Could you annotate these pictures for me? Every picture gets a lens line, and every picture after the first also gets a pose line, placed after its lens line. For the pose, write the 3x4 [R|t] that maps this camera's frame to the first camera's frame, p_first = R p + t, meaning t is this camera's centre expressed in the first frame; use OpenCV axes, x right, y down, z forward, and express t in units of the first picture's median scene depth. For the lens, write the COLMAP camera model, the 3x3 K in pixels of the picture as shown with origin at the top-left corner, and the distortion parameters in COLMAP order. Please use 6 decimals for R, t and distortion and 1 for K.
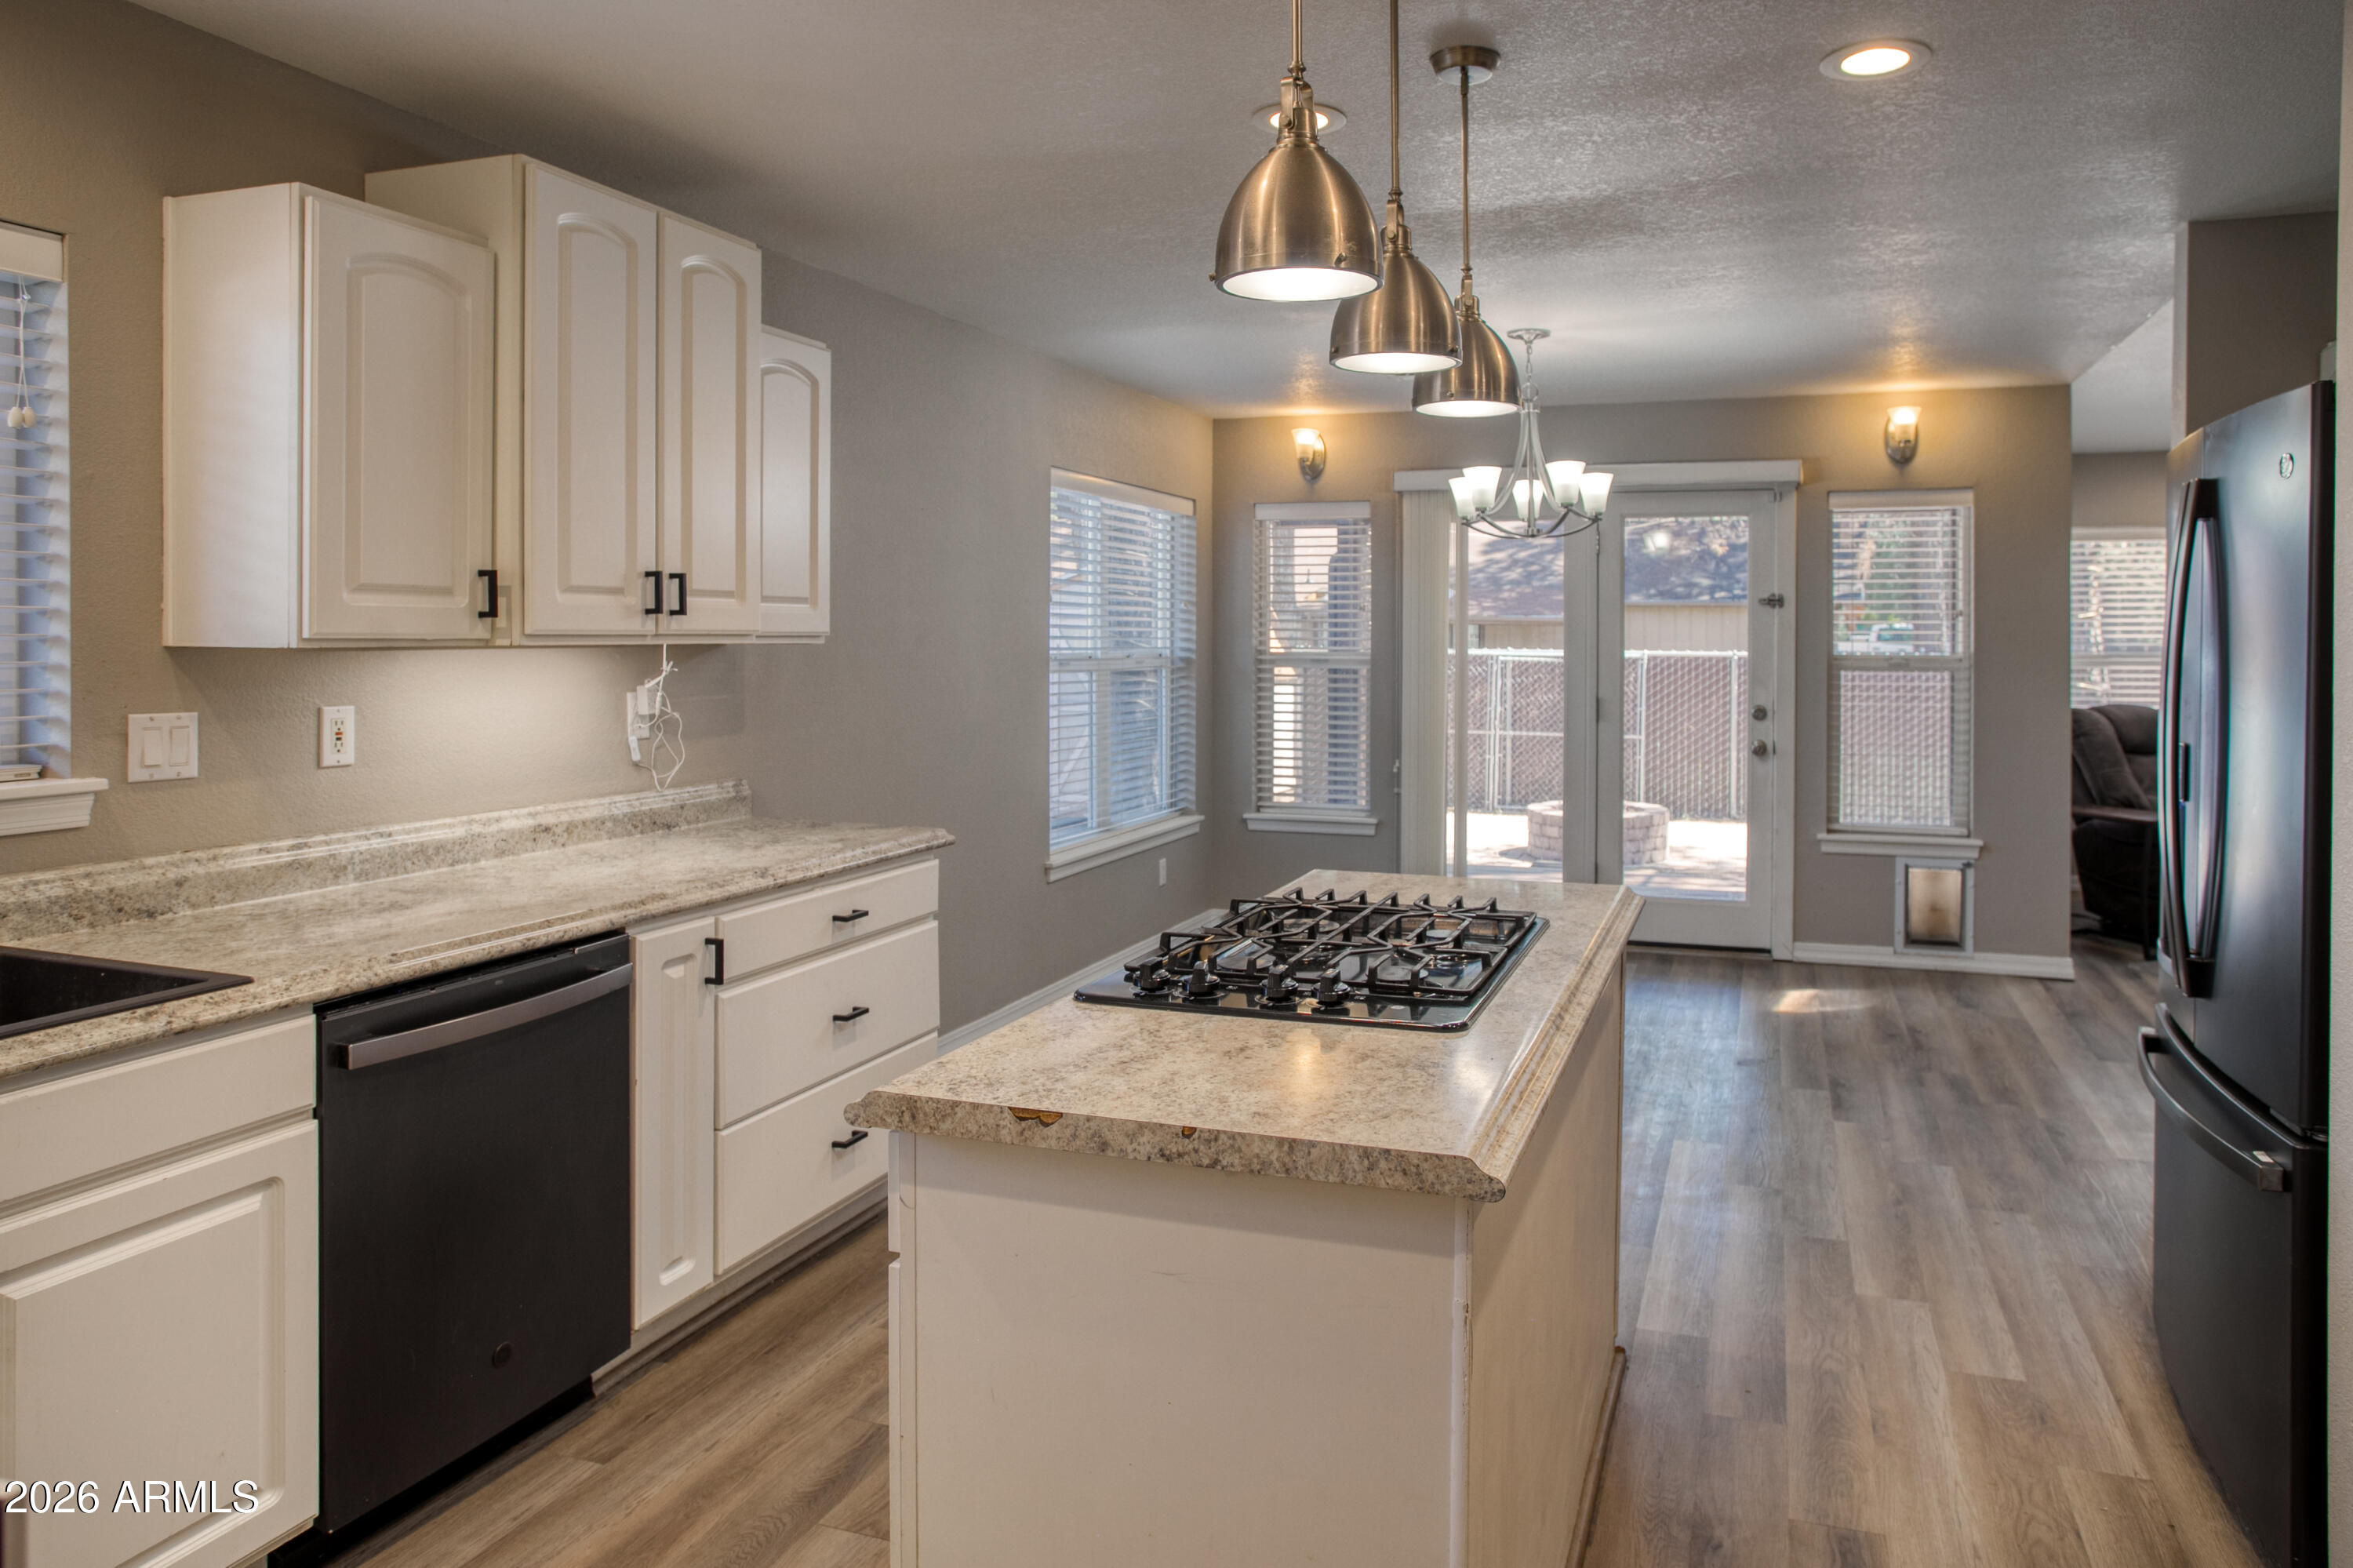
lens RADIAL K [[1518.9, 0, 1295.0], [0, 1518.9, 653.9], [0, 0, 1]] dist [-0.002276, -0.000393]
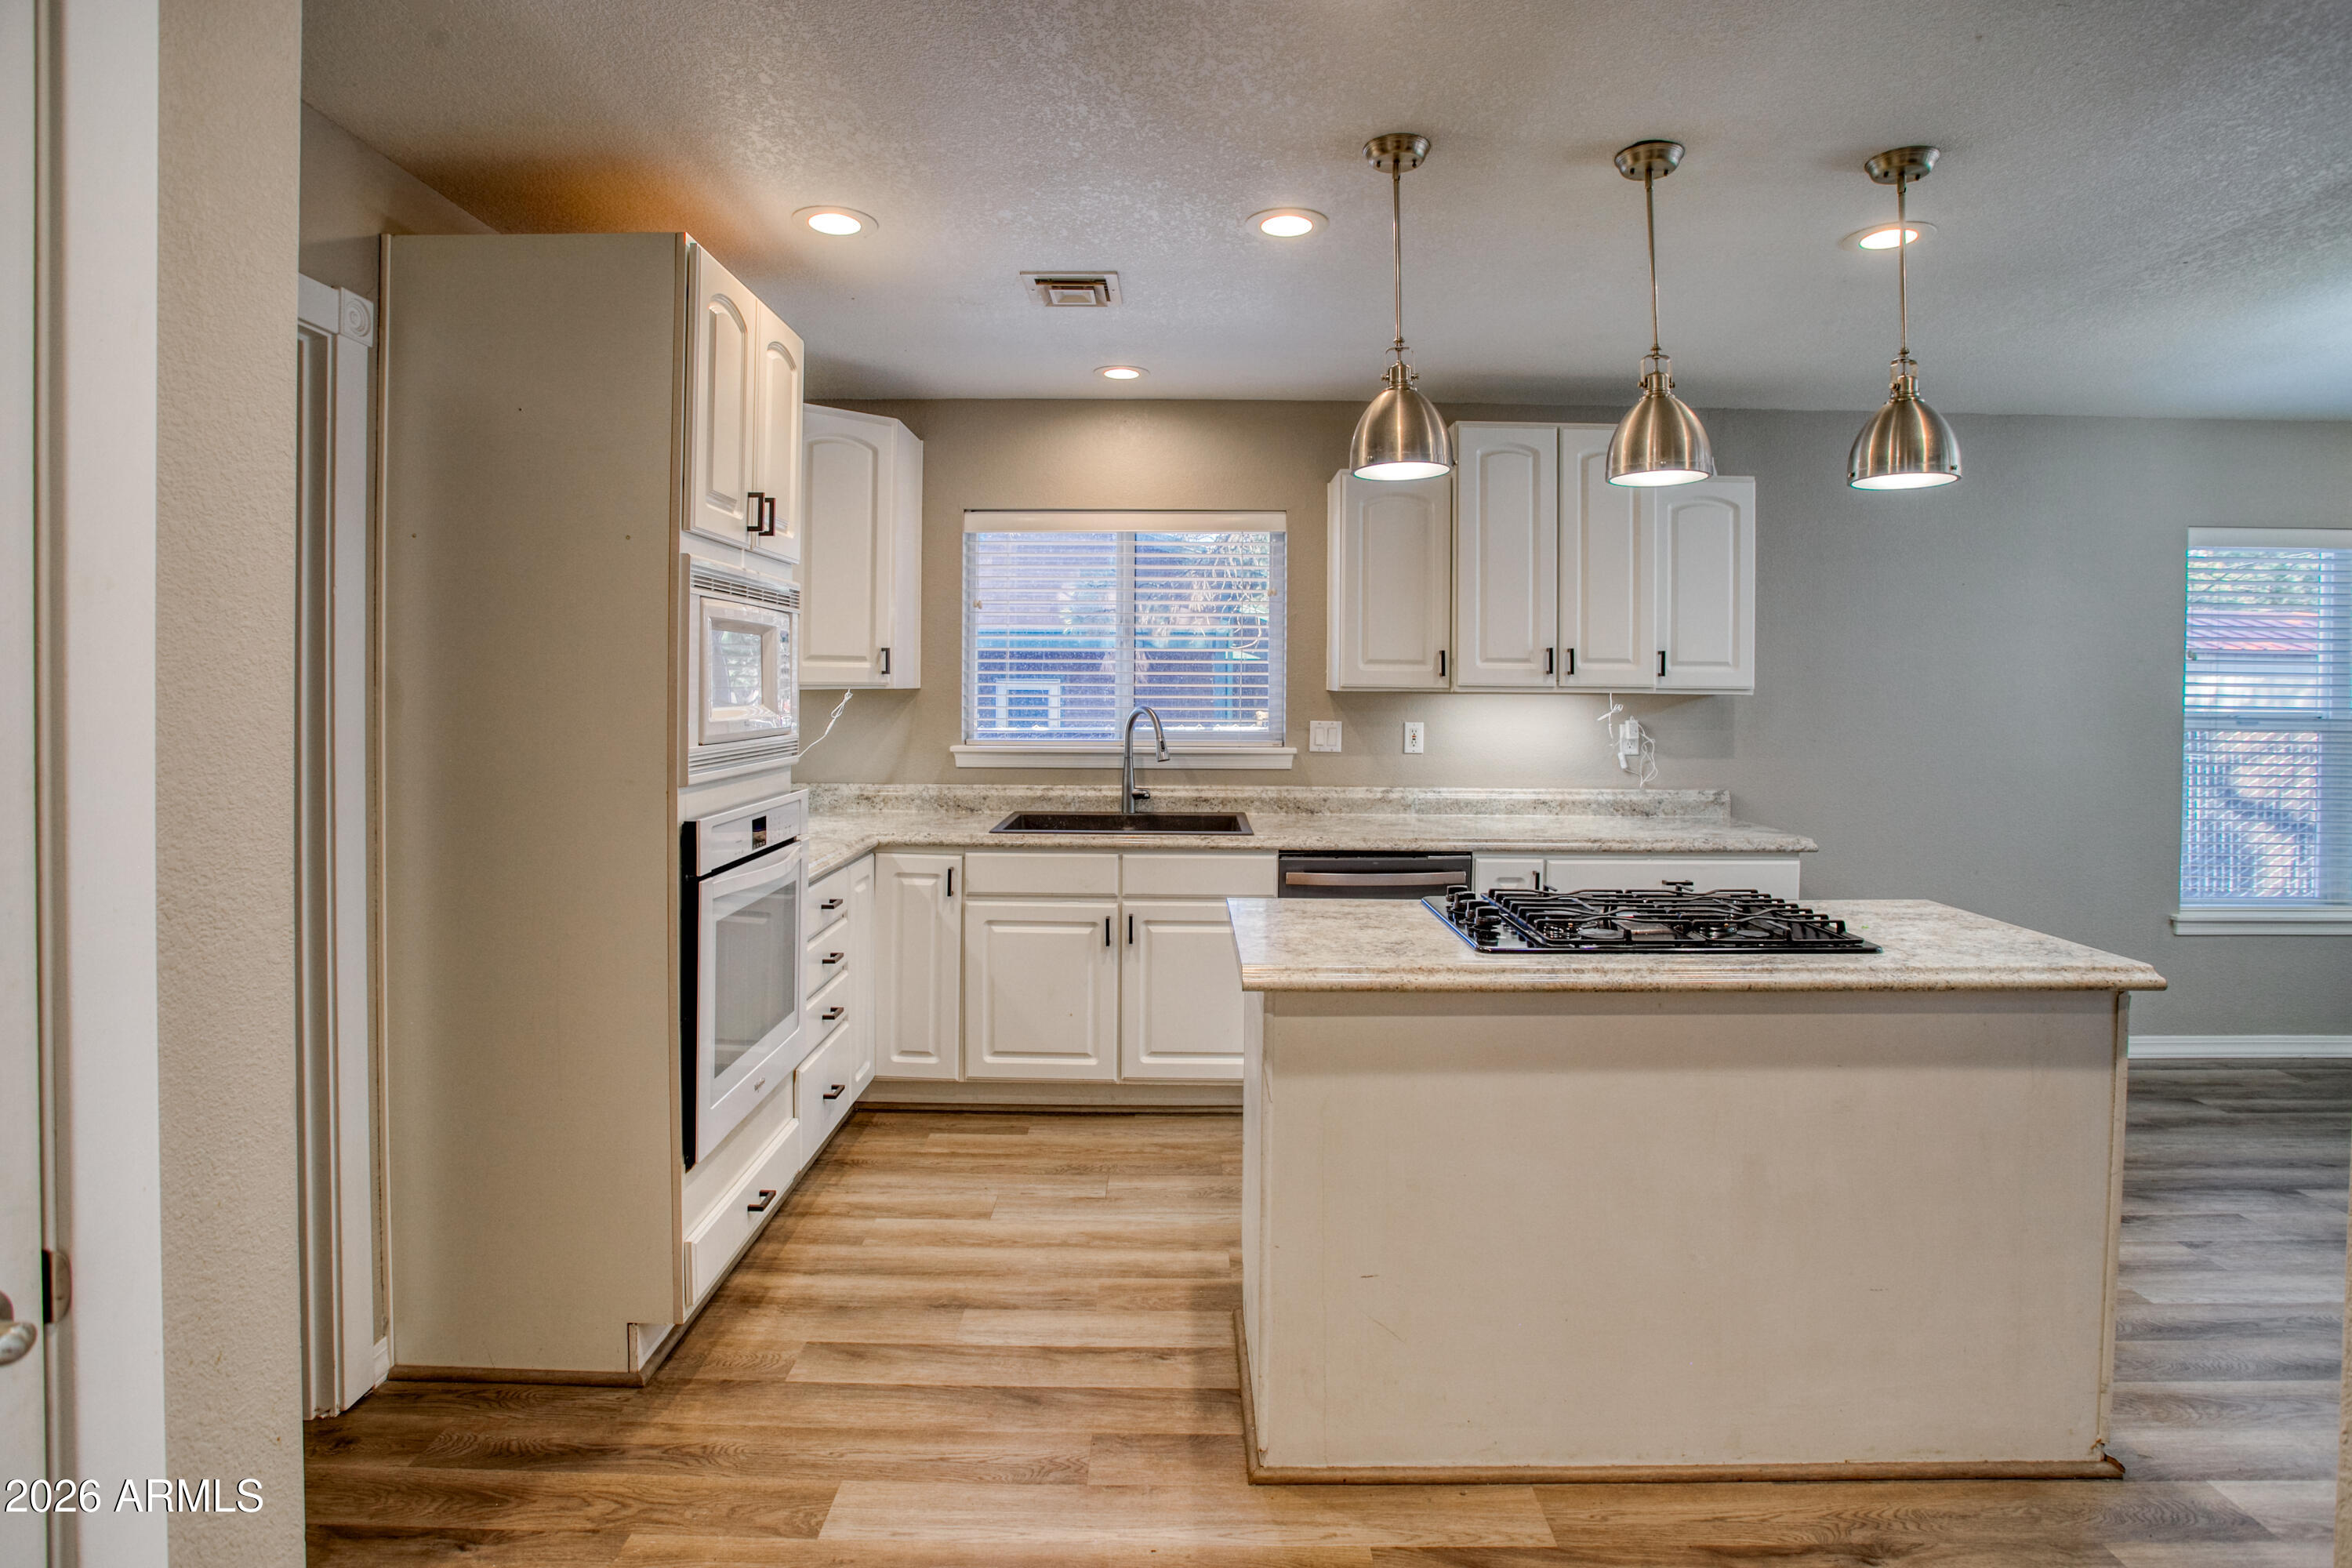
lens RADIAL K [[1203.5, 0, 1174.2], [0, 1203.5, 702.0], [0, 0, 1]] dist [-0.033213, 0.001829]
pose [[0.315900, 0.013243, -0.948700, 0.370166], [-0.018129, 0.999804, 0.007920, 0.000898], [0.948619, 0.014697, 0.316079, 0.114047]]
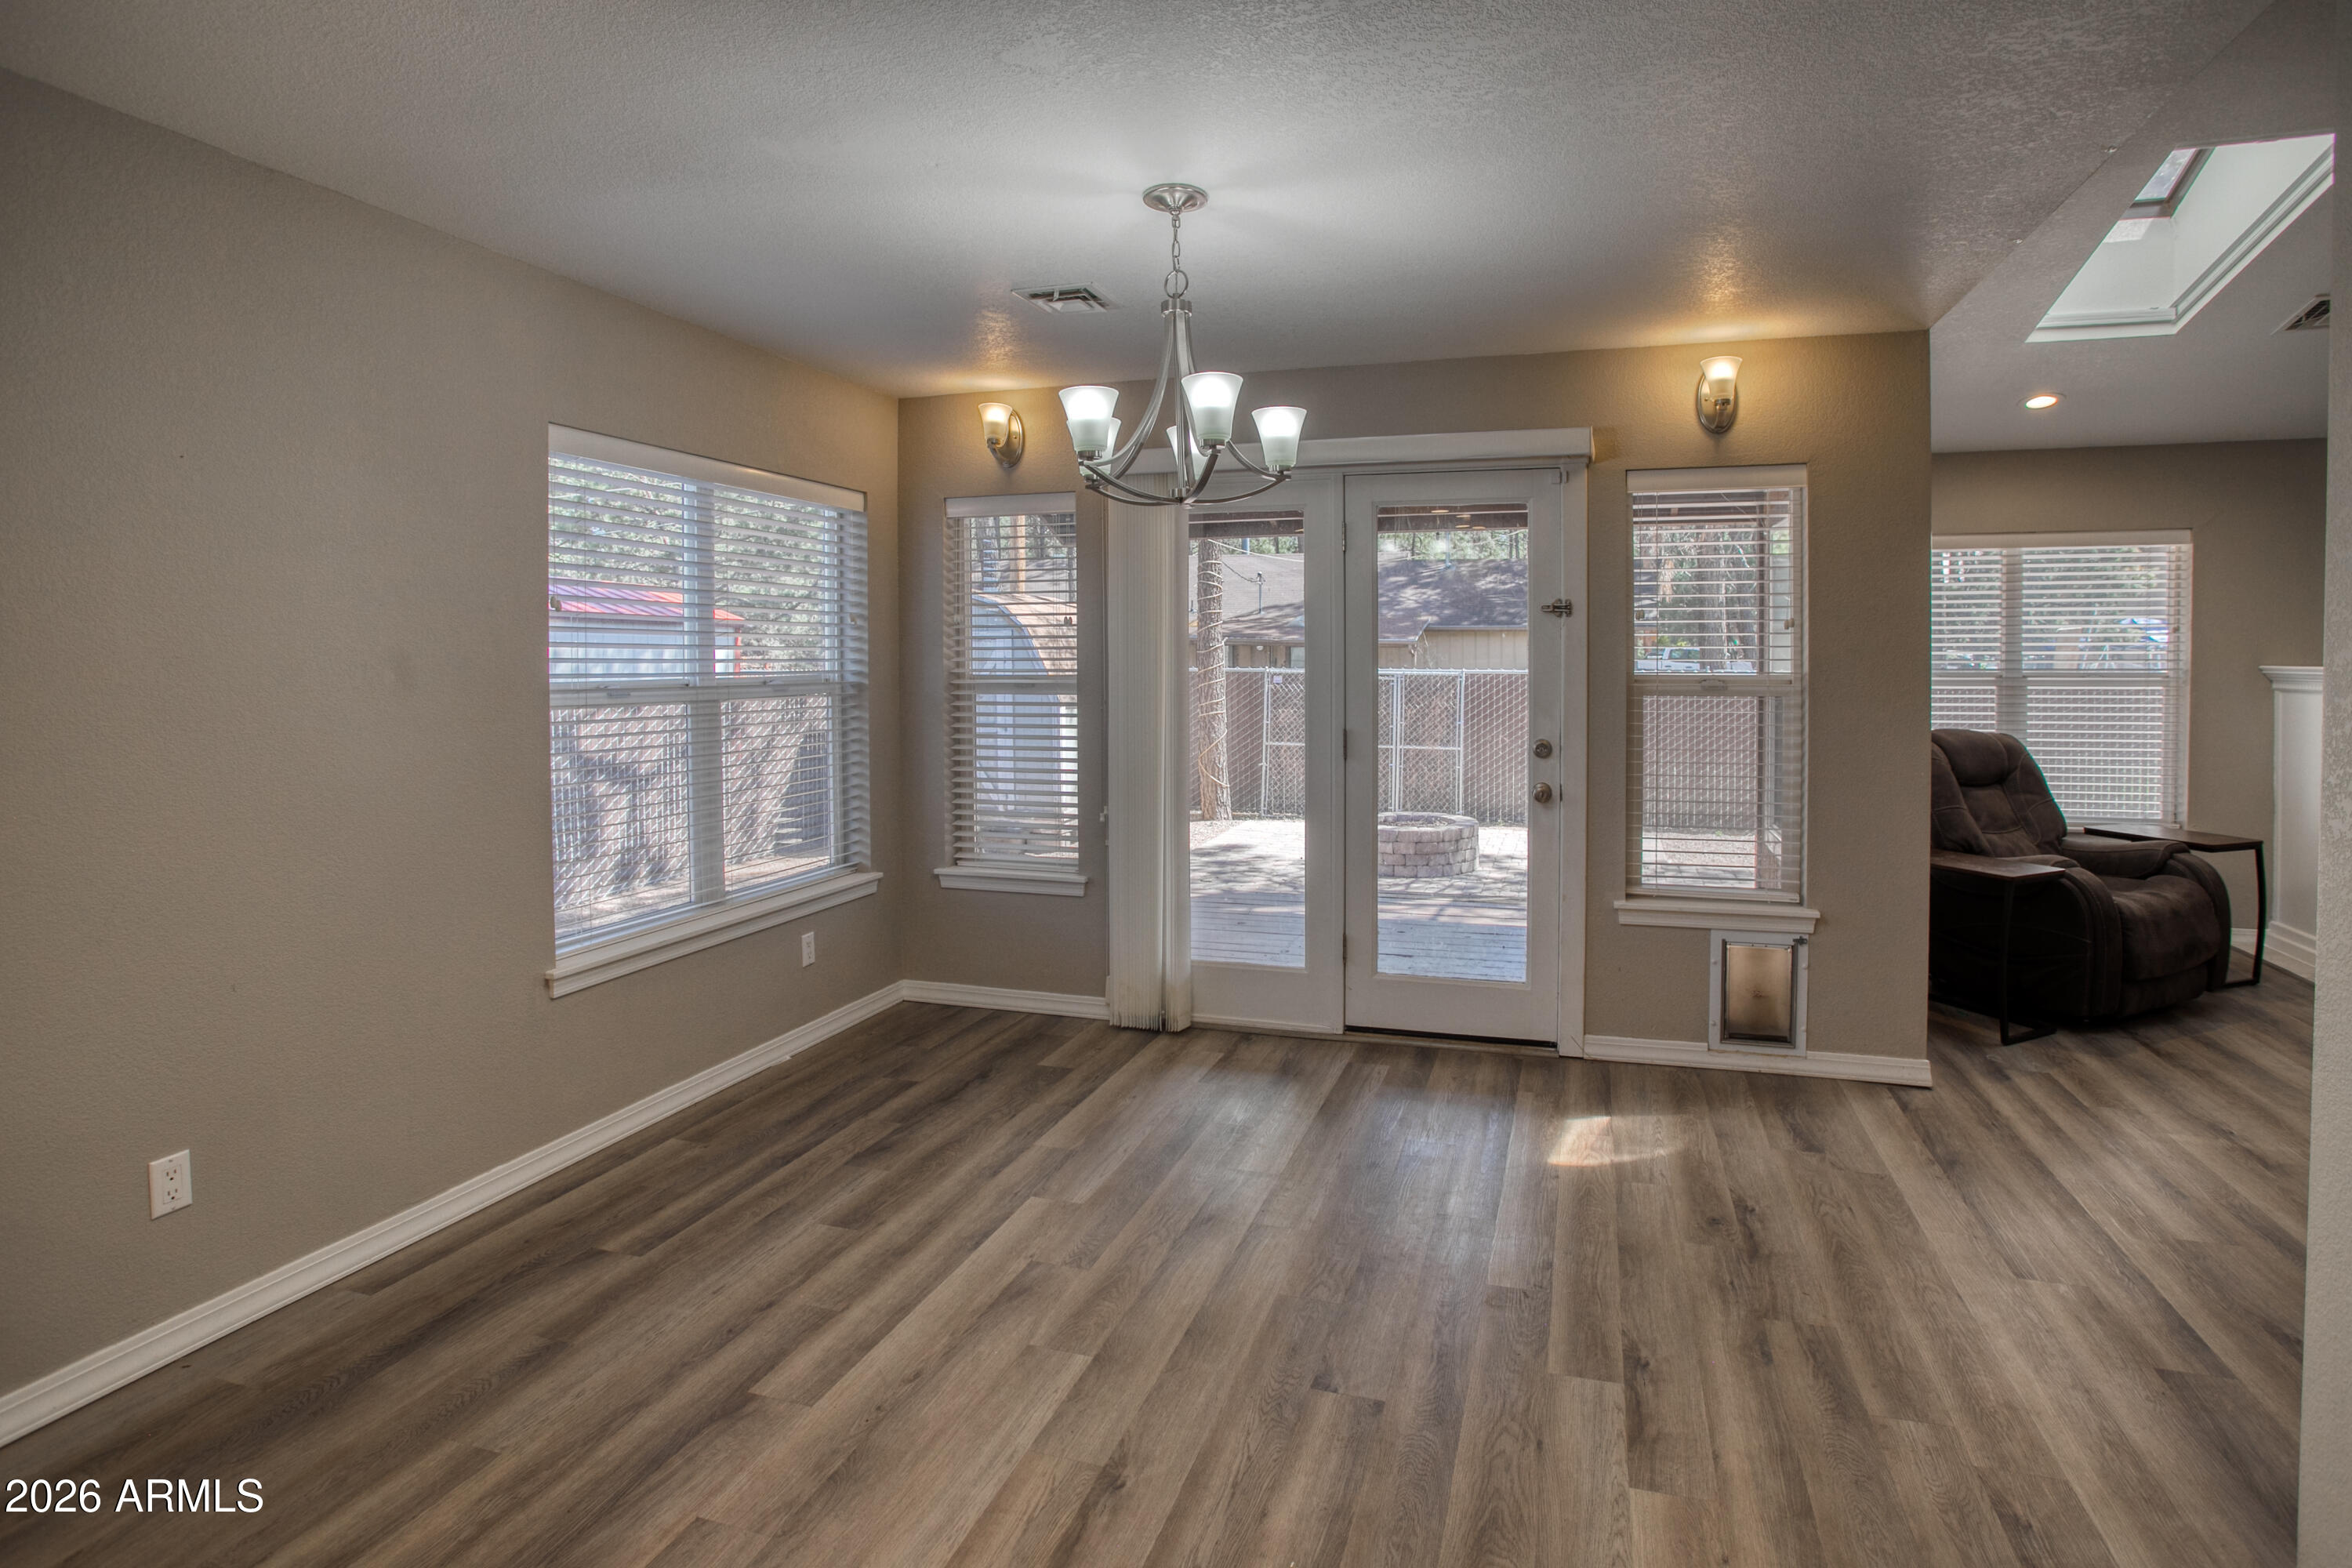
lens RADIAL K [[1148.1, 0, 1249.0], [0, 1148.1, 686.4], [0, 0, 1]] dist [-0.045736, 0.000799]
pose [[0.999837, -0.005929, 0.017059, 0.162336], [0.005730, 0.999915, 0.011728, -0.002360], [-0.017127, -0.011628, 0.999786, 0.460777]]
